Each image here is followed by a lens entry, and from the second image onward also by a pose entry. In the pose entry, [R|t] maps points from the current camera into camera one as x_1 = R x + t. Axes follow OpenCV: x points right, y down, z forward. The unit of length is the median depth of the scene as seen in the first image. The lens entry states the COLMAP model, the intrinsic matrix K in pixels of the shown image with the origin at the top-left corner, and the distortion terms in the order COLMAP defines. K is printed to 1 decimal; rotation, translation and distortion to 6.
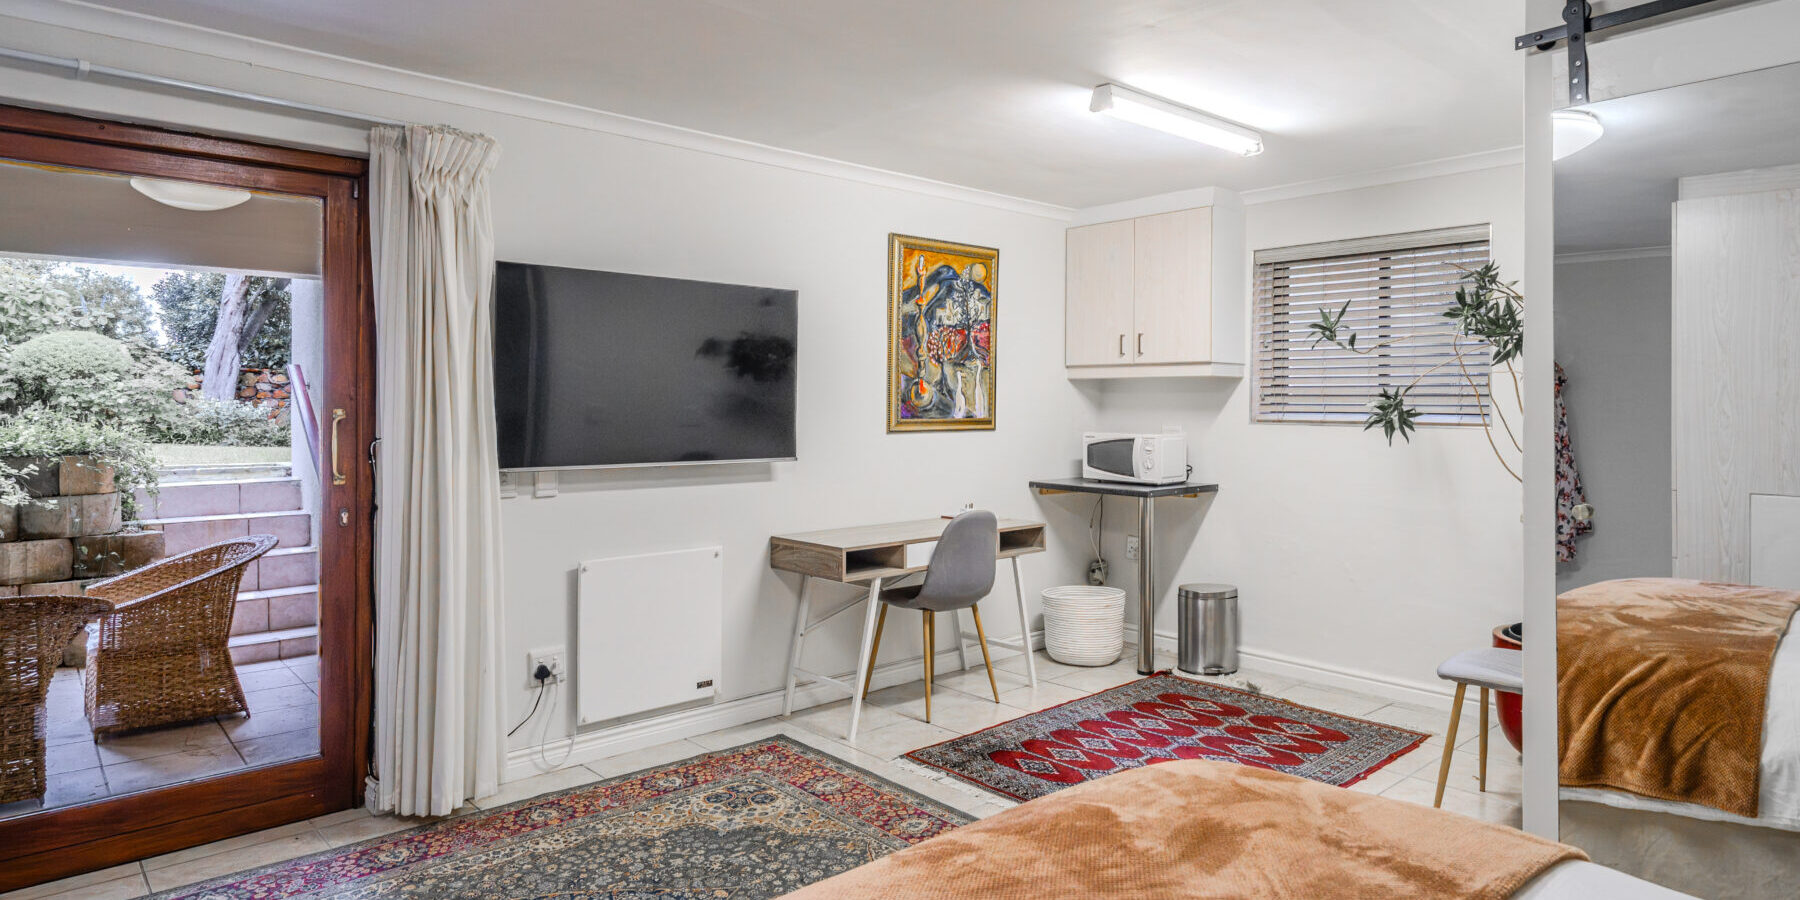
lens RADIAL K [[1024.4, 0, 901.1], [0, 1024.4, 409.6], [0, 0, 1]] dist [0.005385, -0.000437]
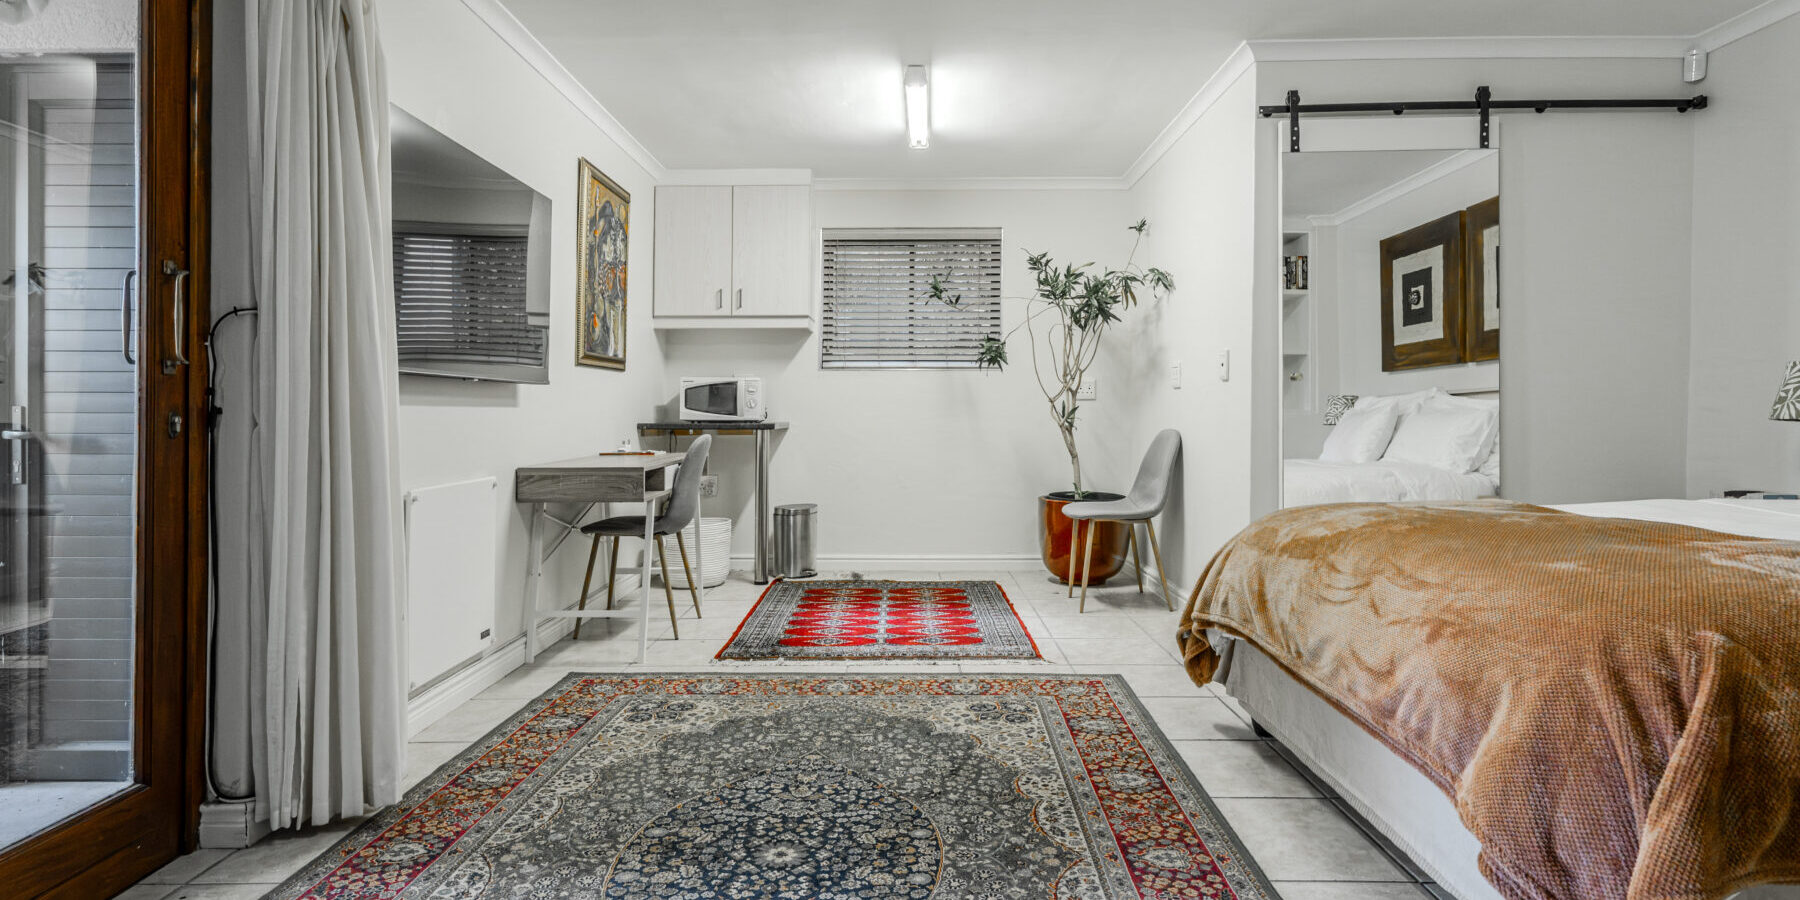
lens RADIAL K [[972.0, 0, 901.1], [0, 972.0, 421.8], [0, 0, 1]] dist [0.001639, 0.000472]
pose [[0.679416, -0.012284, 0.733650, -0.623727], [0.007809, 0.999924, 0.009511, 0.091655], [-0.733712, -0.000733, 0.679460, 0.197193]]
